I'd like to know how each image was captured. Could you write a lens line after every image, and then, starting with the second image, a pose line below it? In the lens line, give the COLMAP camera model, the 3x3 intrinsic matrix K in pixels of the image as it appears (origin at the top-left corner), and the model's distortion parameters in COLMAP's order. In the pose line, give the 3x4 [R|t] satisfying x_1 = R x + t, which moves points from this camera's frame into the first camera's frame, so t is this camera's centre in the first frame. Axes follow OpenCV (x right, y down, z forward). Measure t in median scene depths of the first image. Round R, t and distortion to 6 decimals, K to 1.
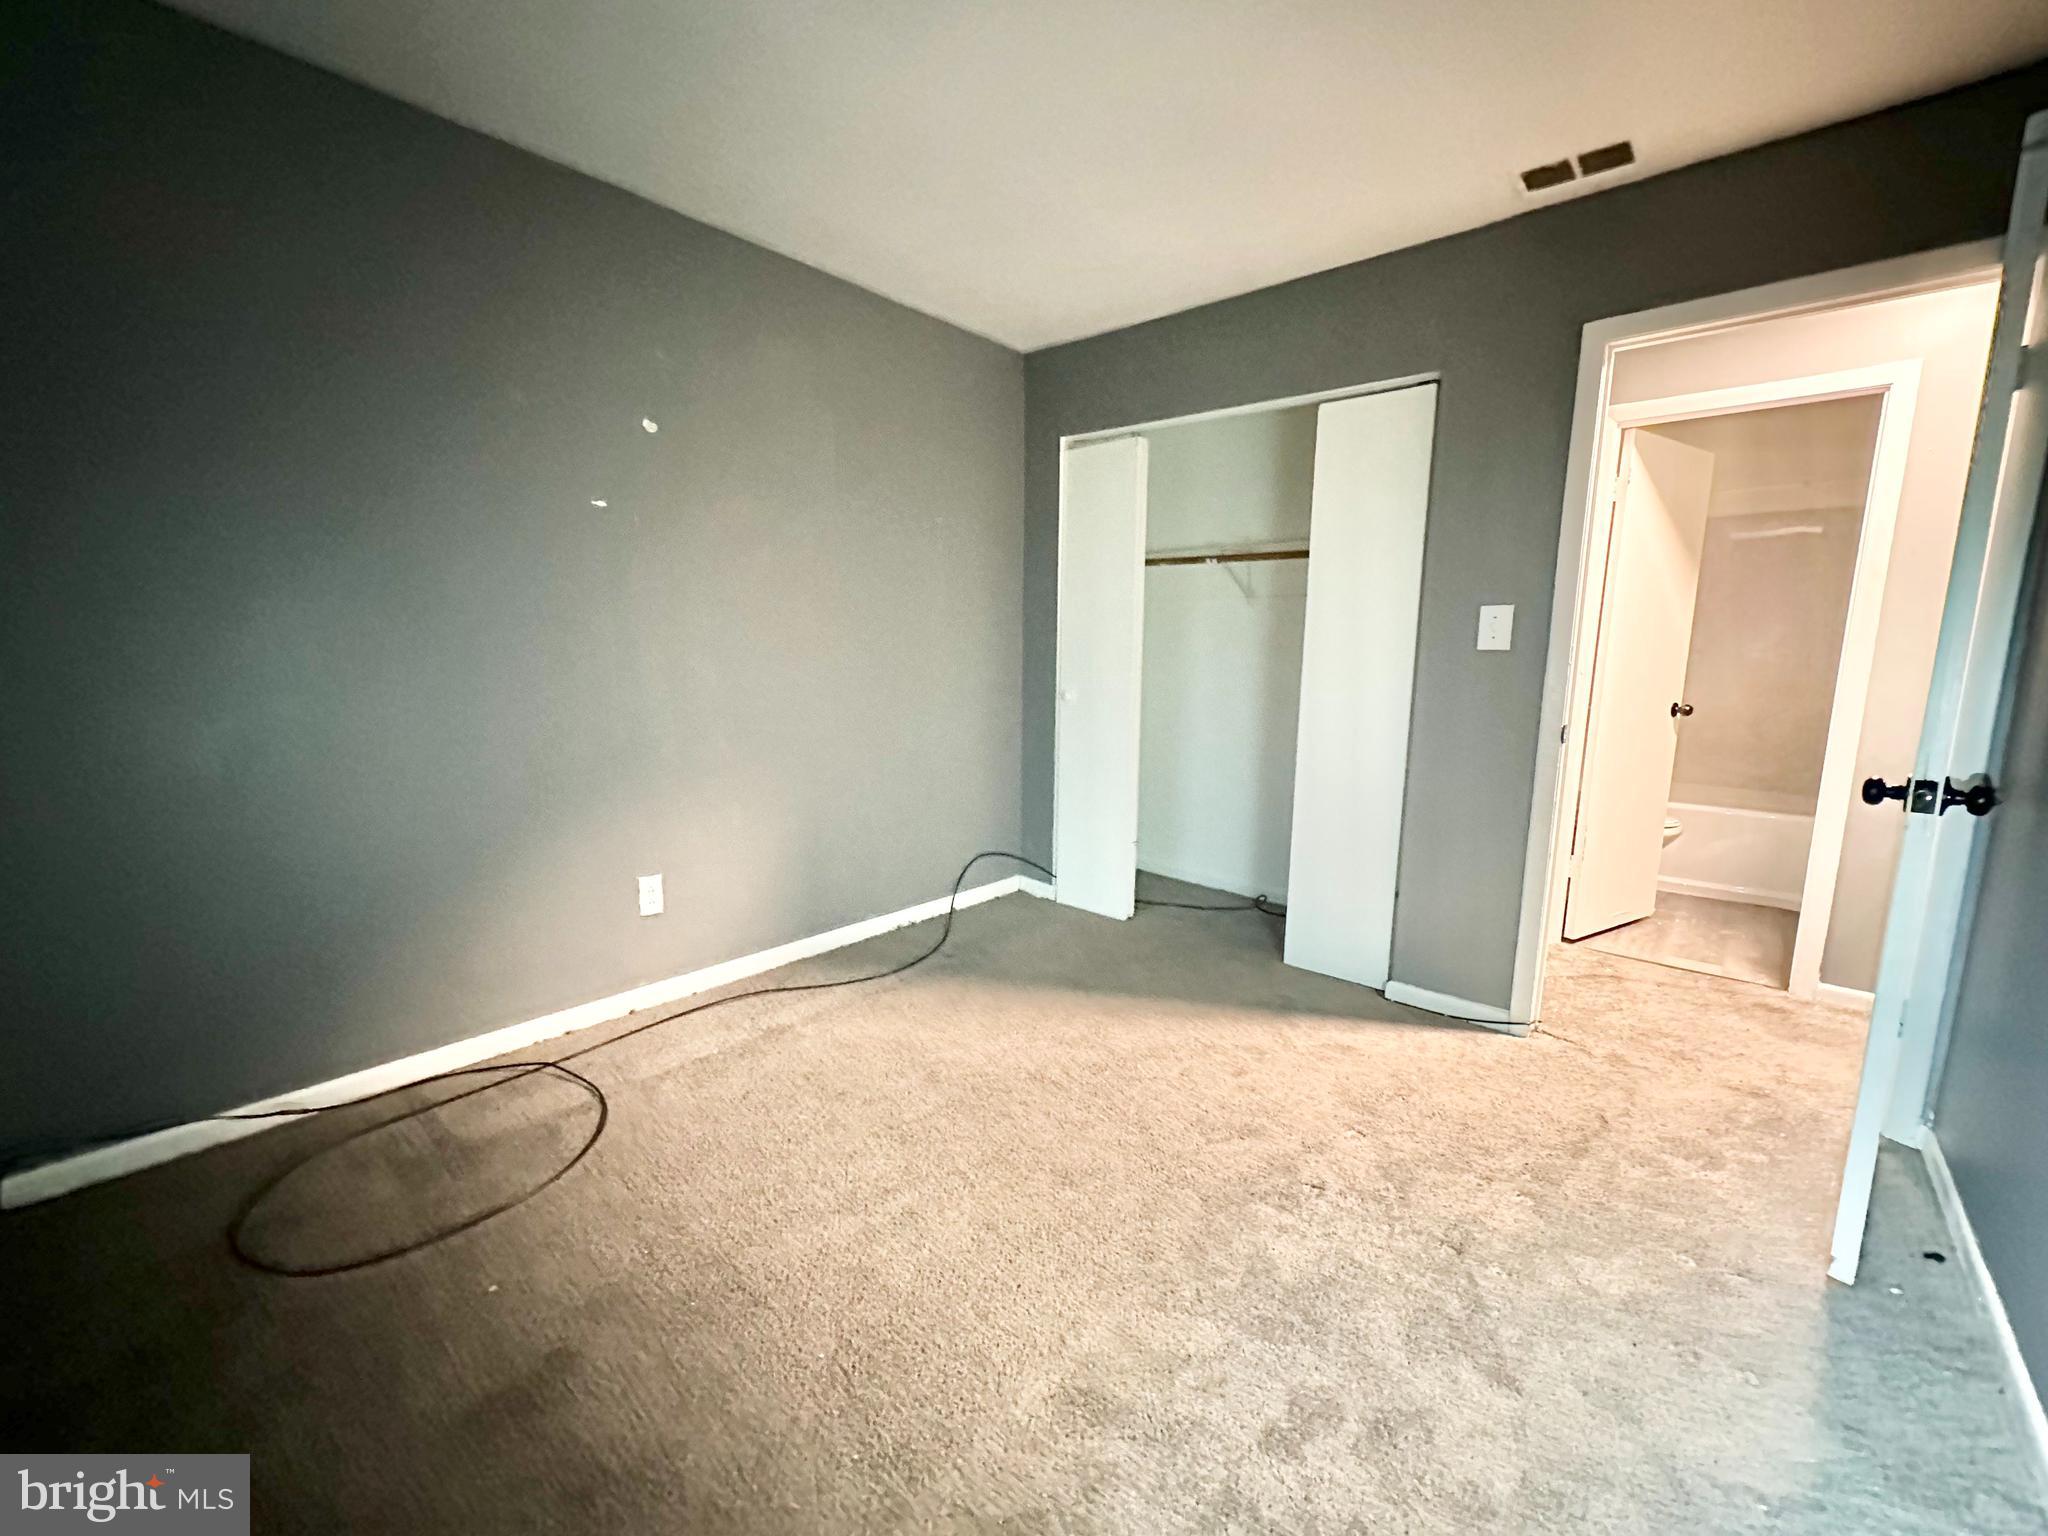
lens RADIAL K [[815.2, 0, 1025.7], [0, 815.2, 770.3], [0, 0, 1]] dist [-0.000086, -0.000174]
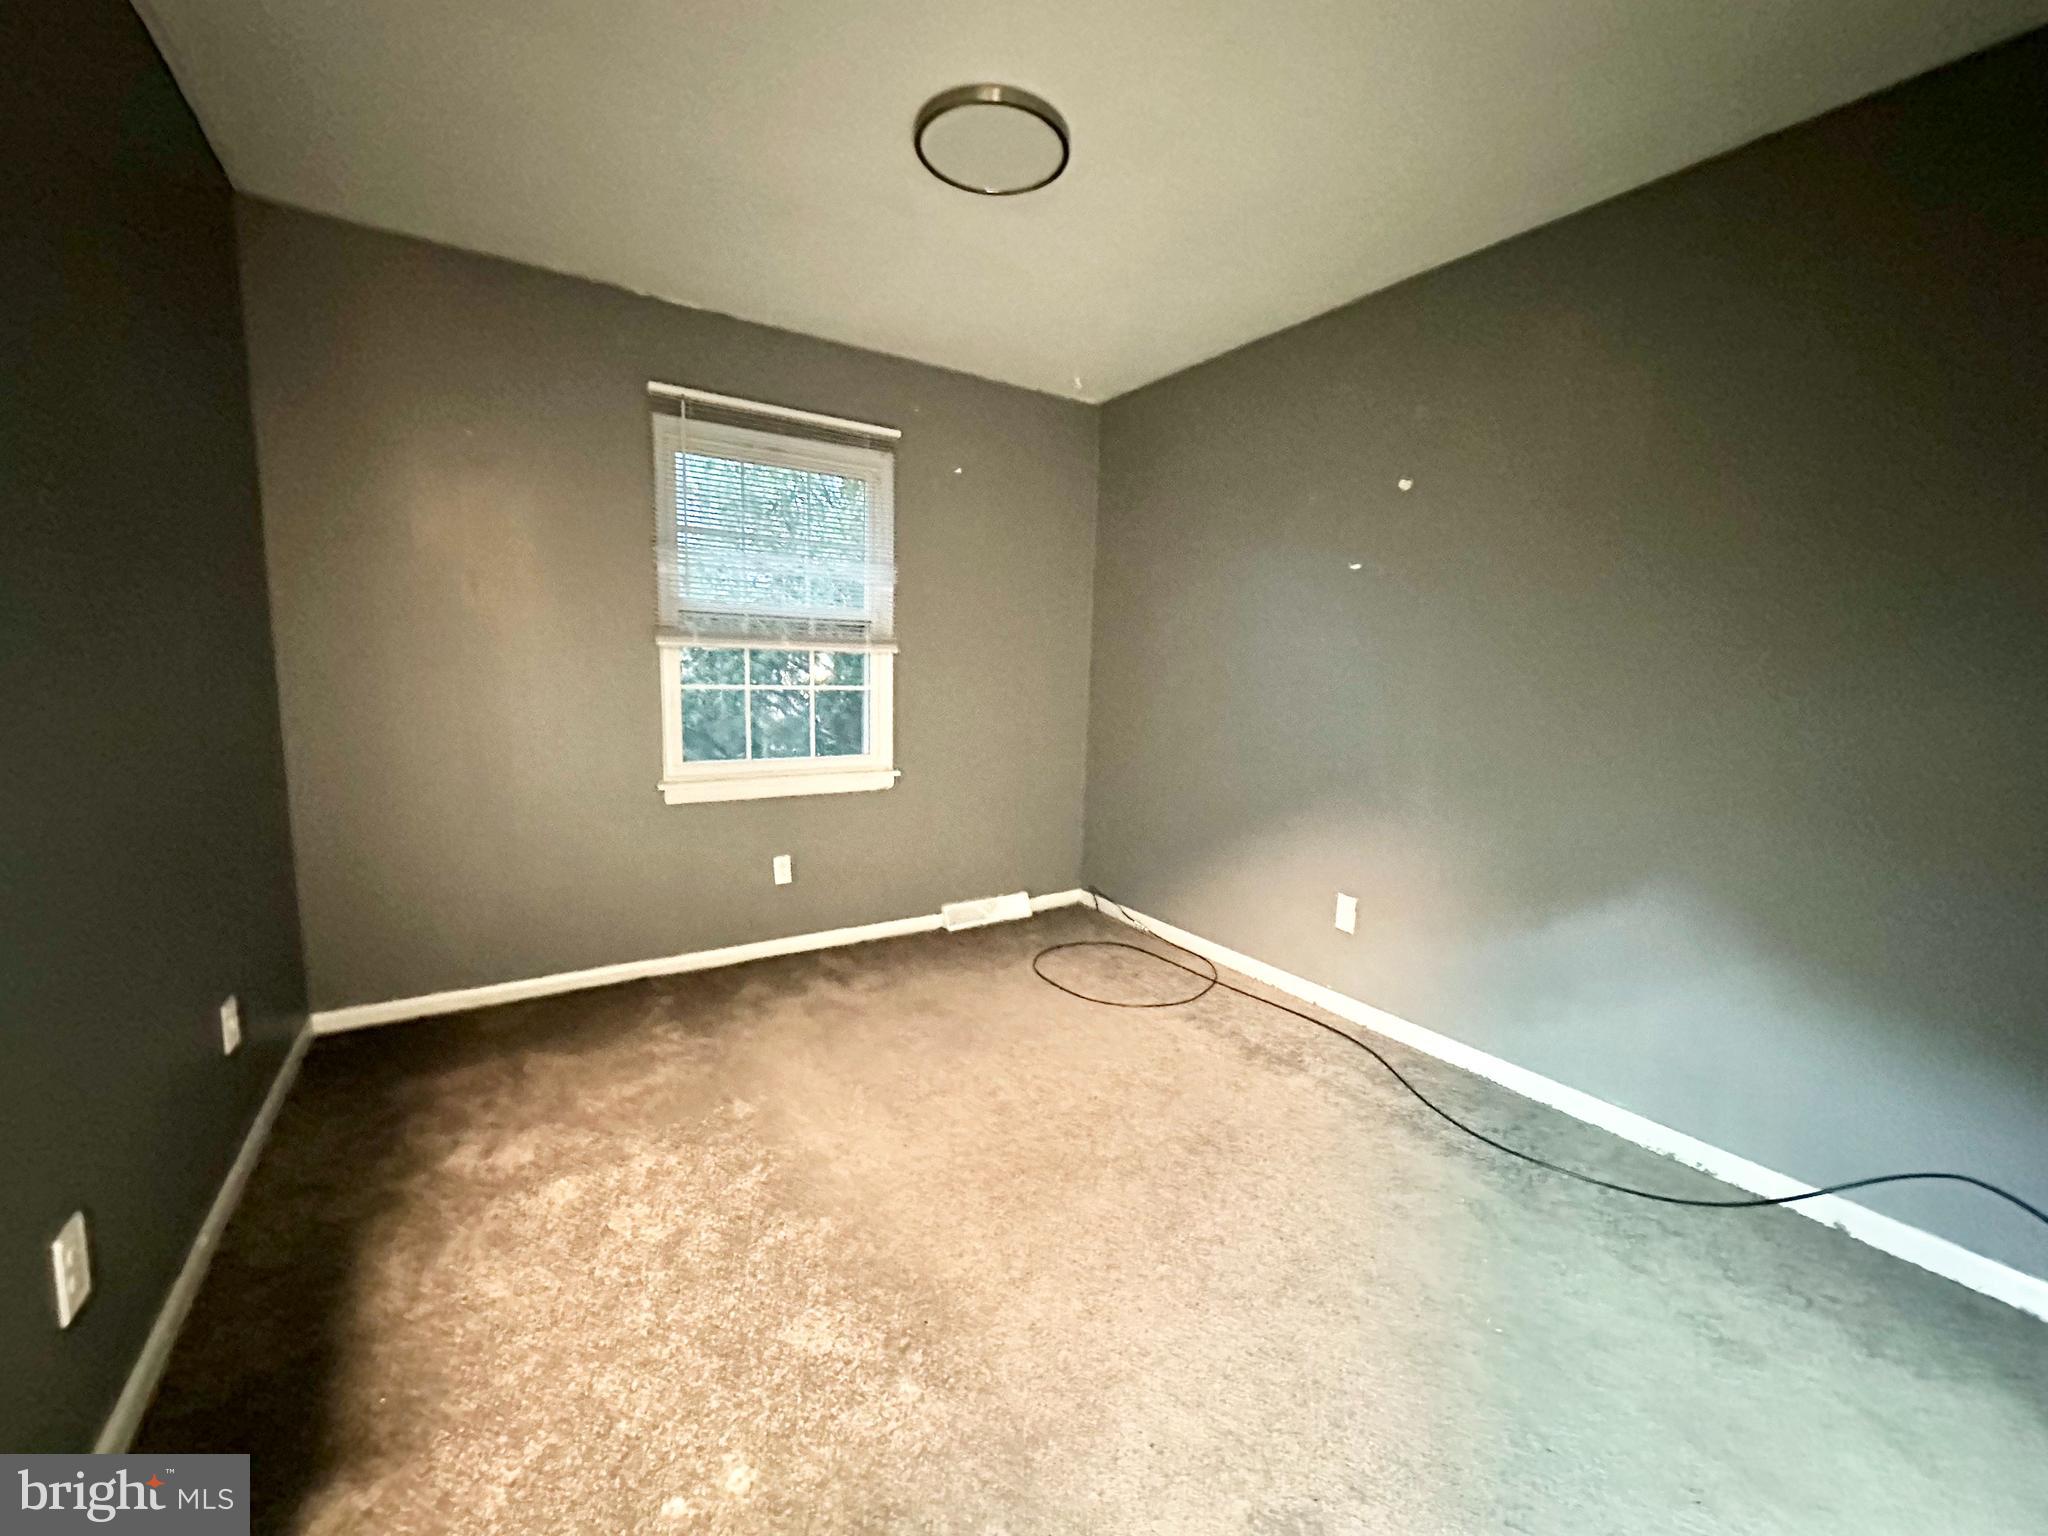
lens RADIAL K [[815.2, 0, 1025.7], [0, 815.2, 770.3], [0, 0, 1]] dist [-0.000086, -0.000174]
pose [[-0.268112, 0.113931, -0.956627, 0.693440], [-0.177189, 0.970211, 0.165210, -0.140987], [0.946953, 0.213798, -0.239938, 0.819297]]
